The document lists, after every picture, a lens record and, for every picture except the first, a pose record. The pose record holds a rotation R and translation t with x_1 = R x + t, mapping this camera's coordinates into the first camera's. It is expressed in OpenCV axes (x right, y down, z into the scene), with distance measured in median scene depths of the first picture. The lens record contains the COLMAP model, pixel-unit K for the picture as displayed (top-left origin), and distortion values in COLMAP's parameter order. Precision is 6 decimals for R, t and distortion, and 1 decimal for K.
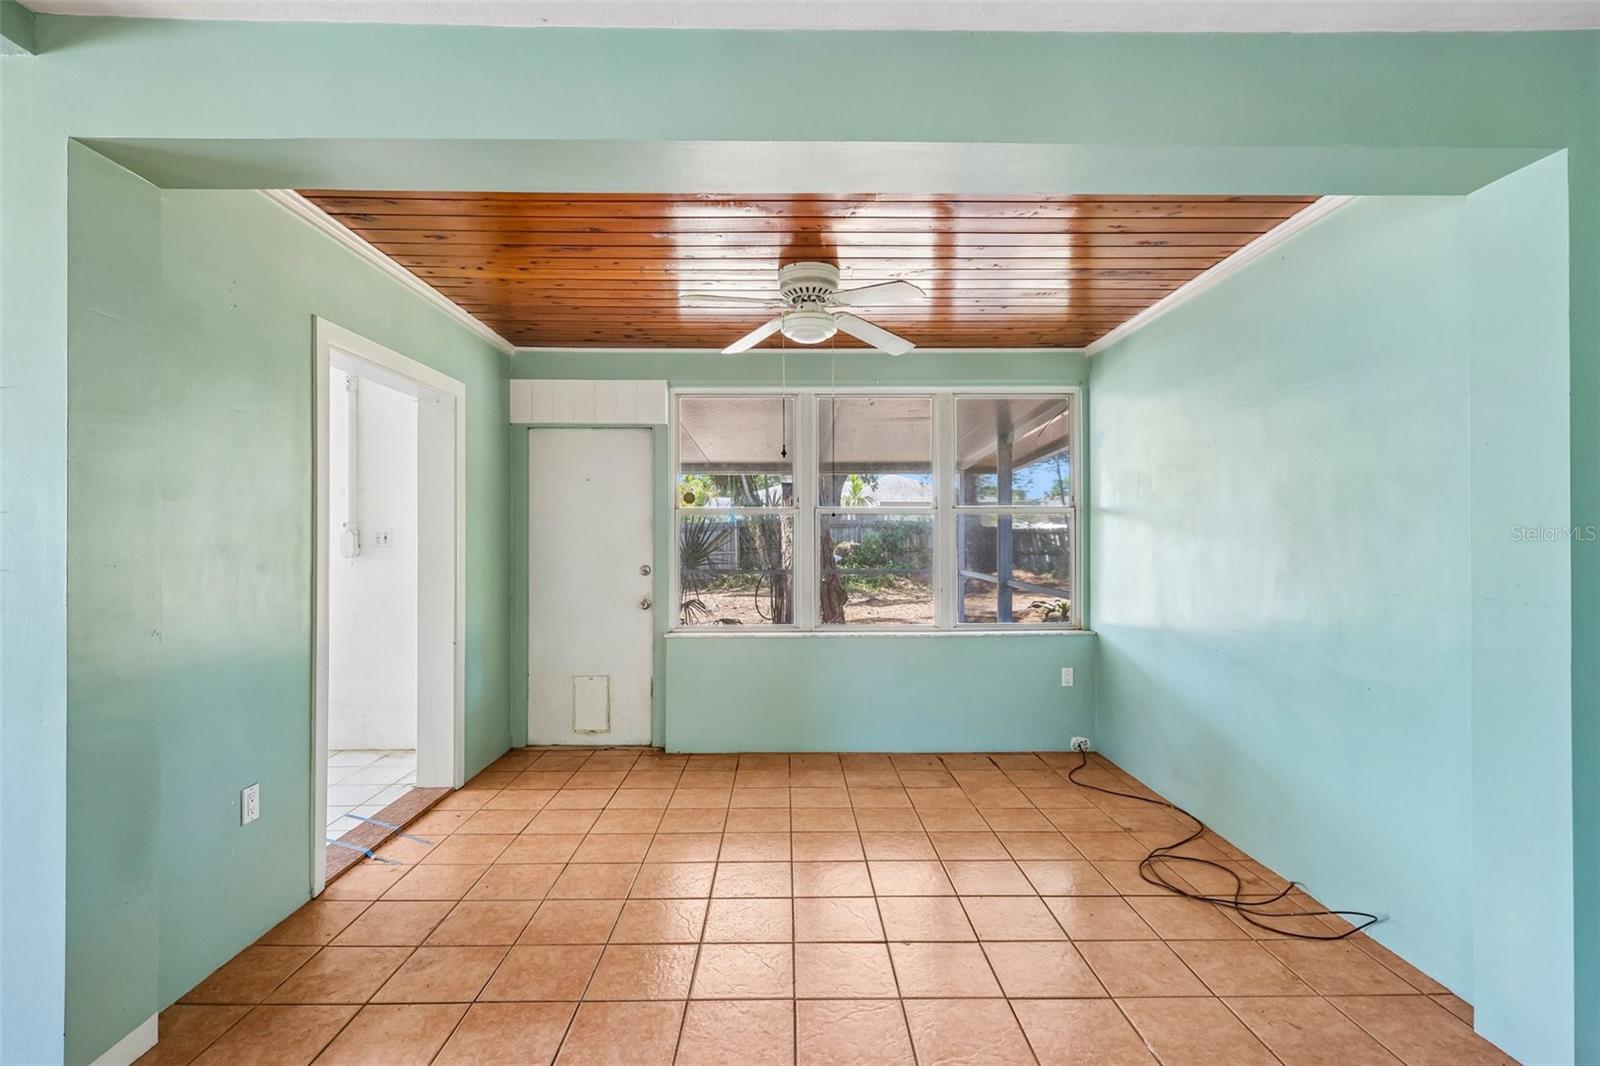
lens RADIAL K [[739.1, 0, 794.9], [0, 739.1, 536.8], [0, 0, 1]] dist [-0.000419, -0.000349]
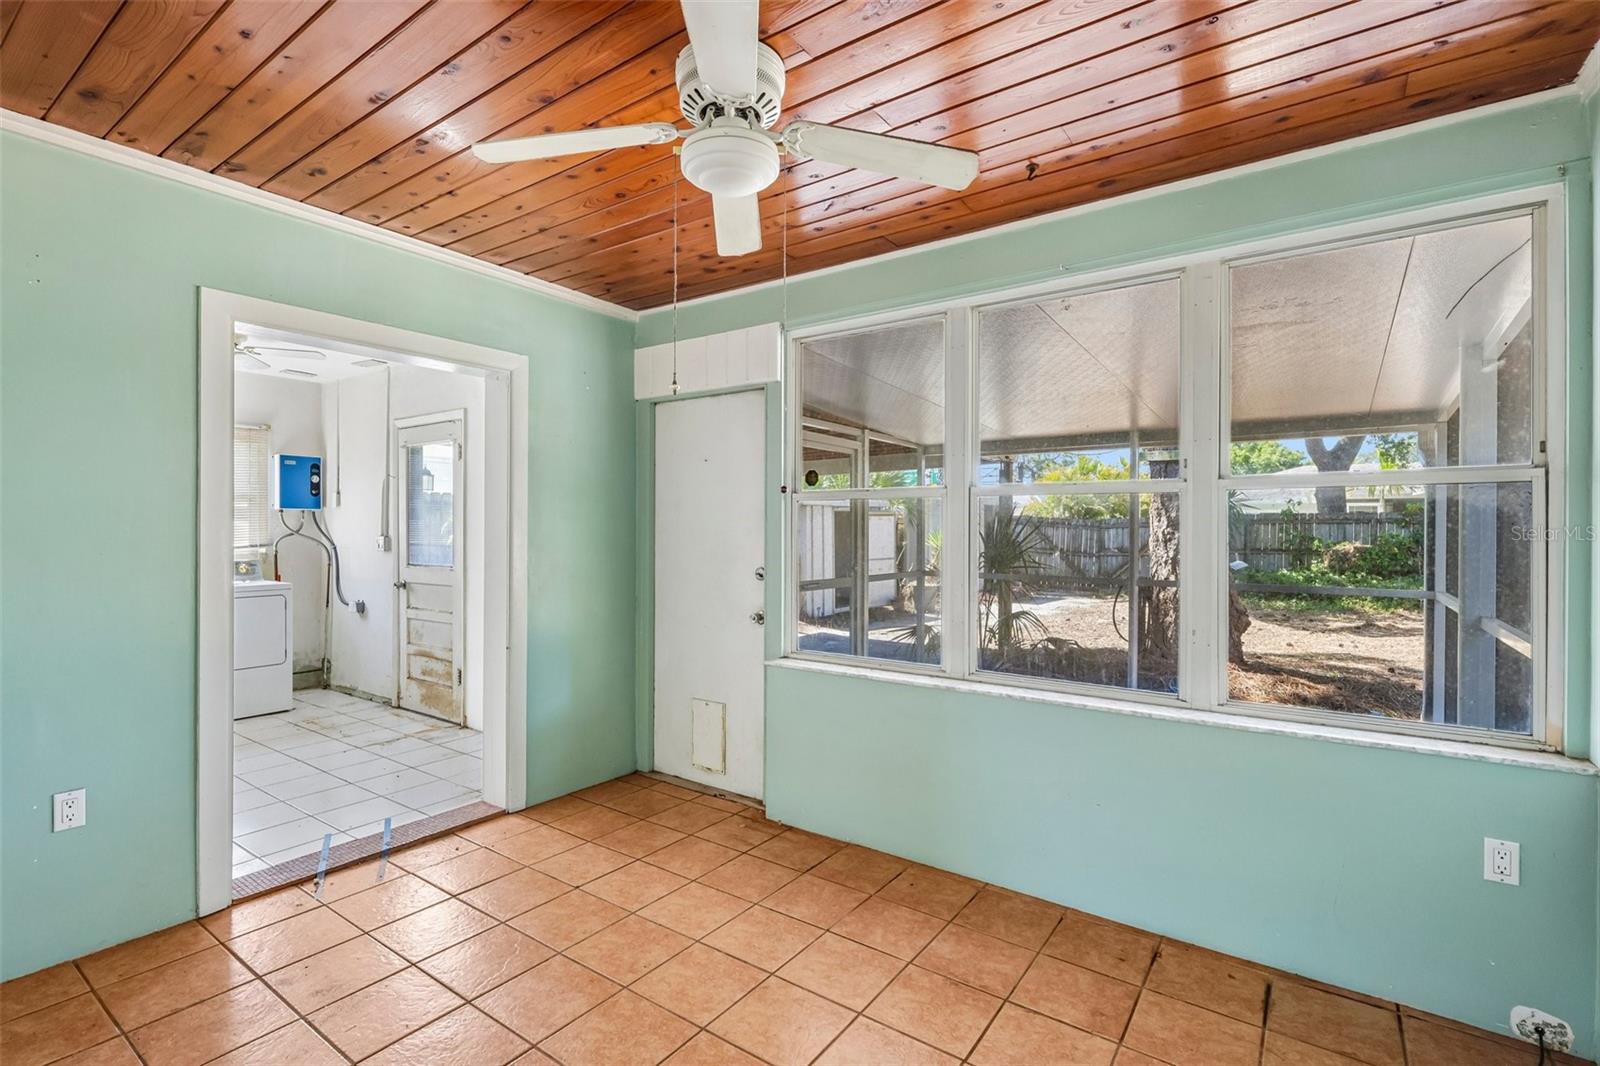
lens RADIAL K [[739.1, 0, 794.9], [0, 739.1, 536.8], [0, 0, 1]] dist [-0.000419, -0.000349]
pose [[0.806804, 0.010497, -0.590725, 0.286646], [-0.008009, 0.999945, 0.006830, 0.000744], [0.590764, -0.000780, 0.806844, 0.406321]]
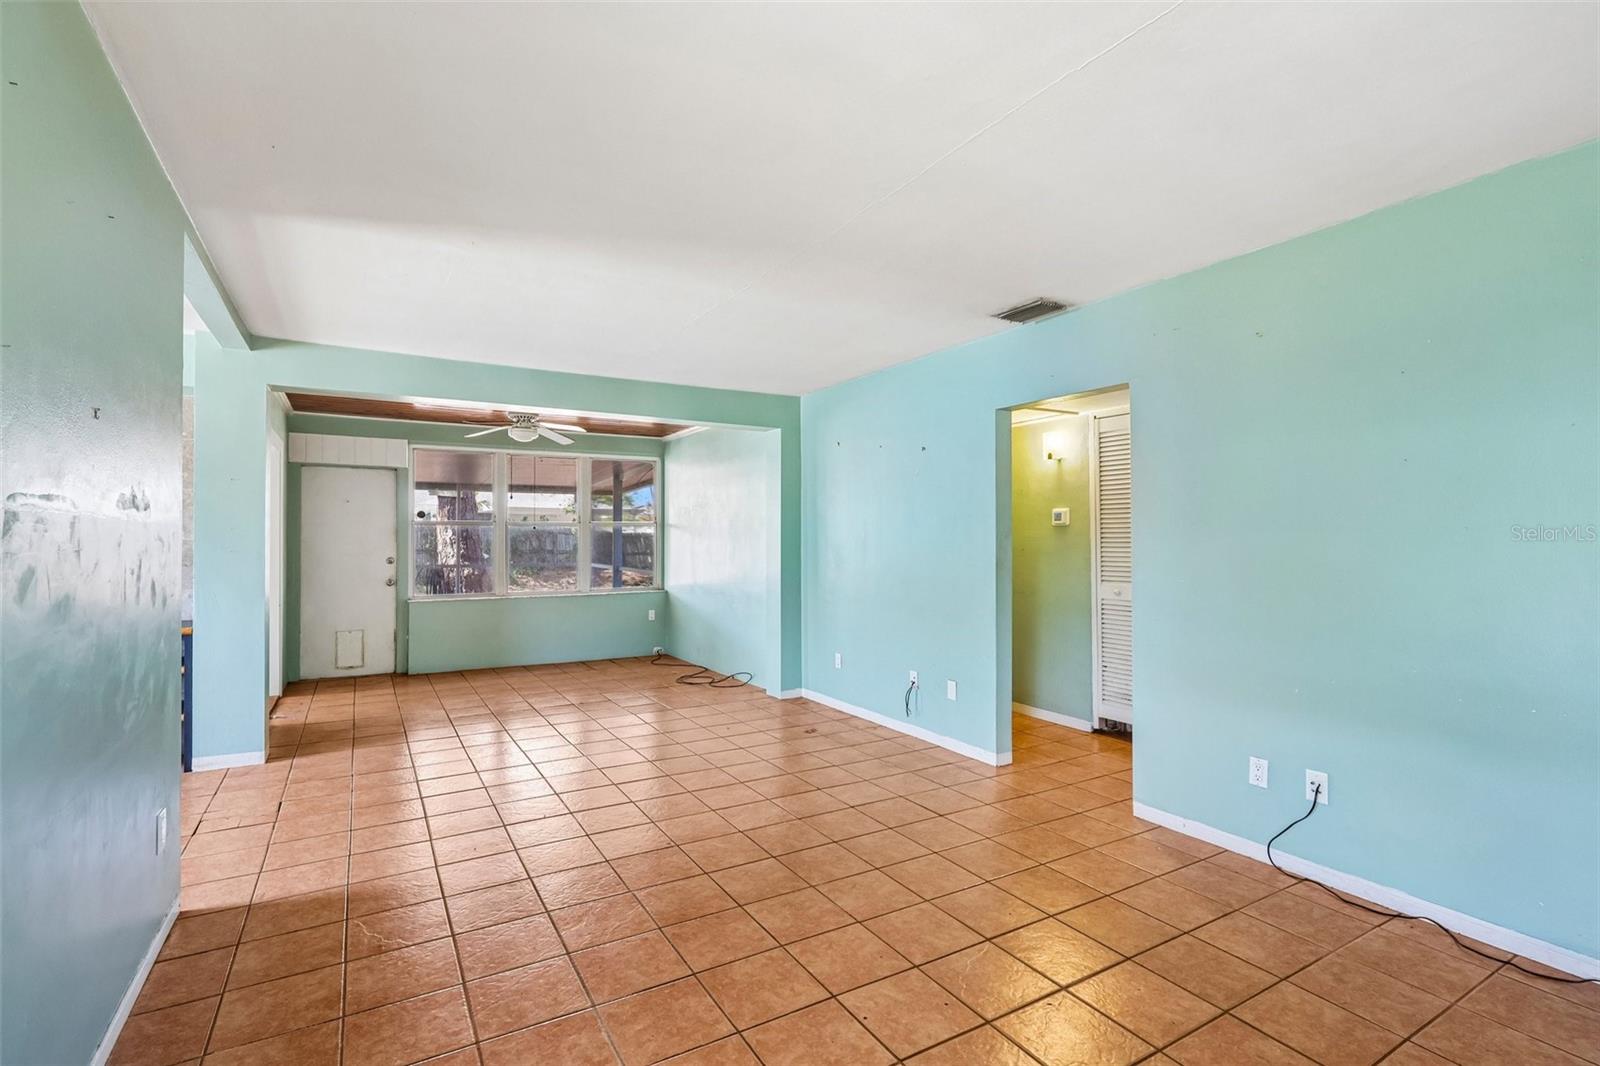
lens RADIAL K [[740.7, 0, 794.5], [0, 740.7, 530.9], [0, 0, 1]] dist [-0.002359, 0.000966]
pose [[0.868613, 0.006644, 0.495447, -0.241549], [-0.000690, 0.999925, -0.012198, 0.001133], [-0.495491, 0.010253, 0.868552, -0.791143]]
